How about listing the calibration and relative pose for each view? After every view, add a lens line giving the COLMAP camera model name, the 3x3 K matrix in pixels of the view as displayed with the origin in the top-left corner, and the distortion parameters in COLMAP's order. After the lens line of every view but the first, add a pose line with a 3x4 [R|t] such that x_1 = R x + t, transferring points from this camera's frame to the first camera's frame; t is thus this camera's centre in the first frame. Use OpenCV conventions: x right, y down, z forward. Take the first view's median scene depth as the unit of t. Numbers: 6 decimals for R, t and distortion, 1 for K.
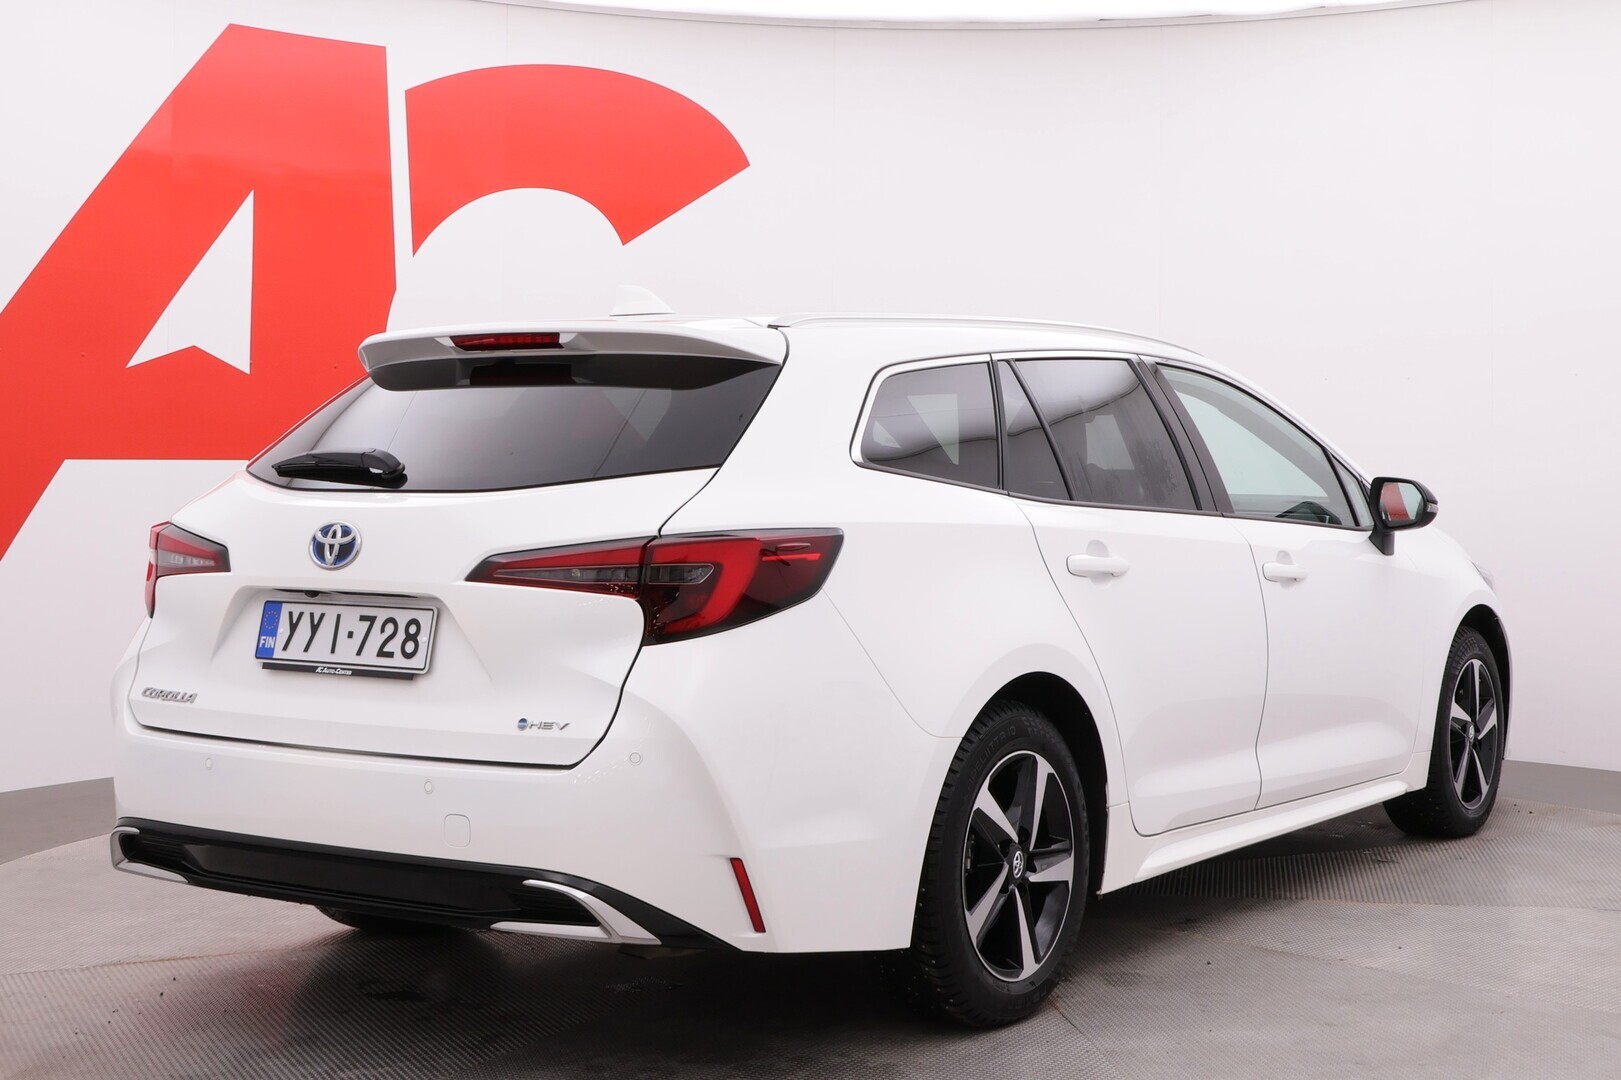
lens RADIAL K [[1385.2, 0, 810.5], [0, 1385.2, 540.0], [0, 0, 1]] dist [0.053029, 0.001714]
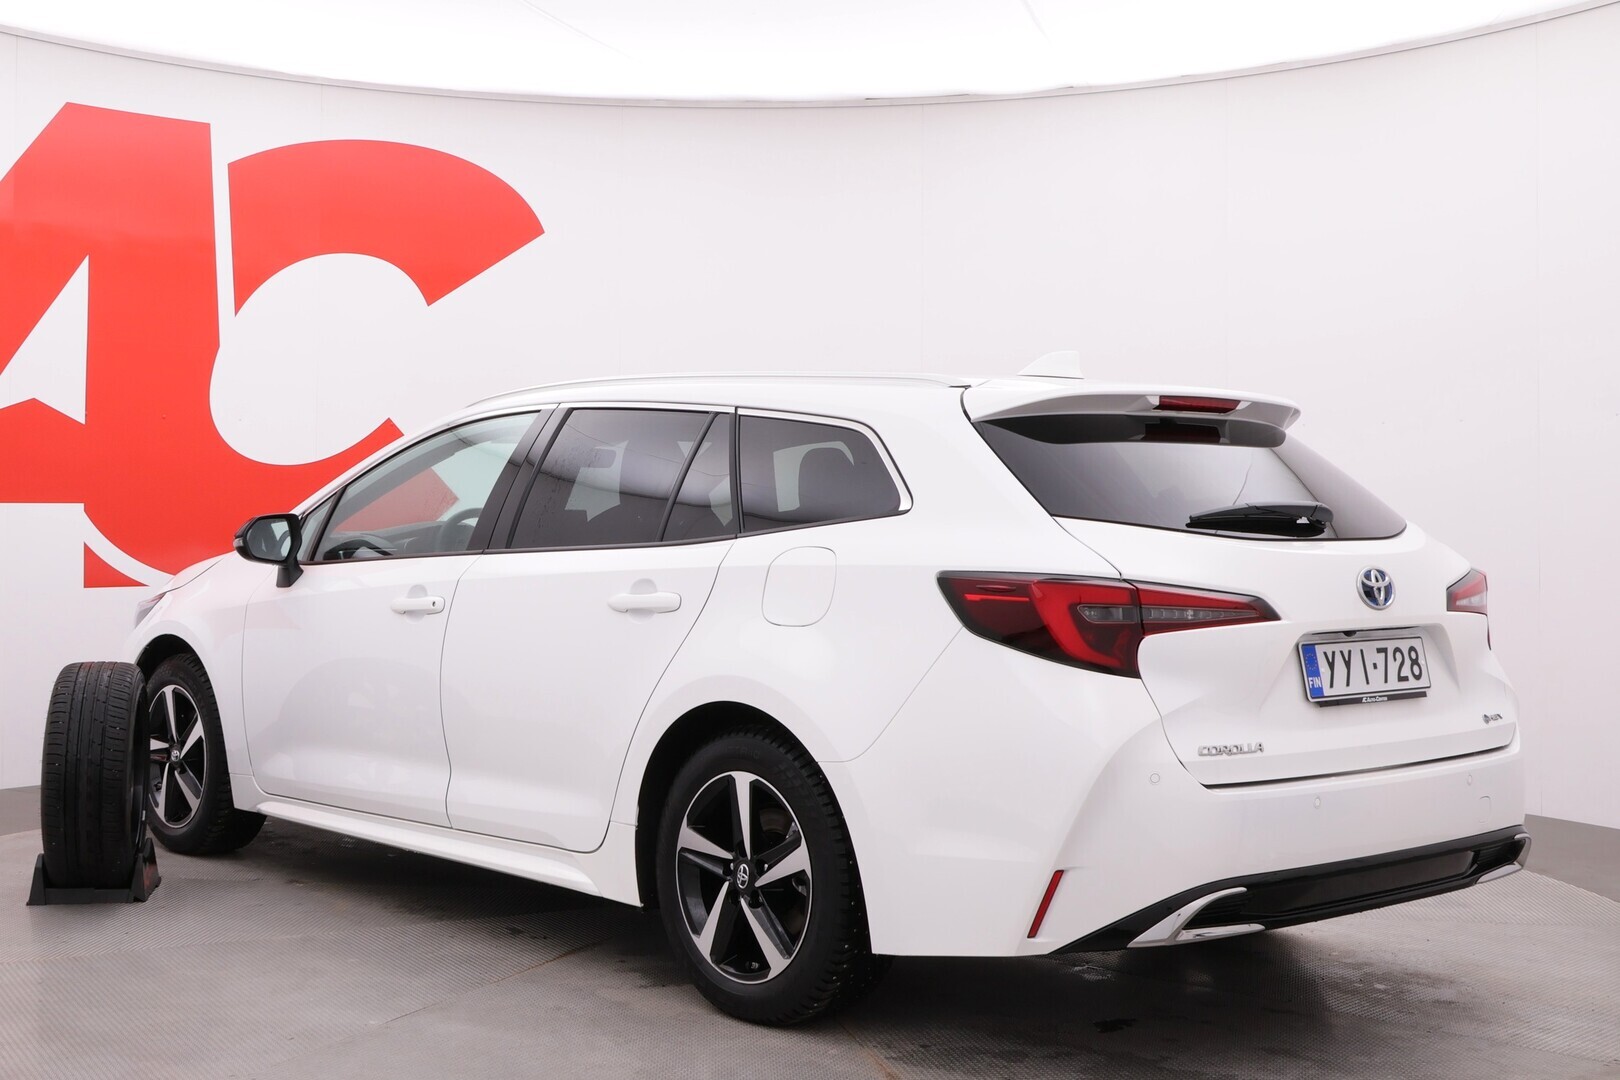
lens RADIAL K [[1368.1, 0, 810.0], [0, 1368.1, 540.0], [0, 0, 1]] dist [-0.001005, 0.001439]
pose [[0.609144, -0.019431, 0.792821, -1.475294], [0.040324, 0.999166, -0.006493, -0.045584], [-0.792034, 0.035925, 0.609420, 0.672197]]
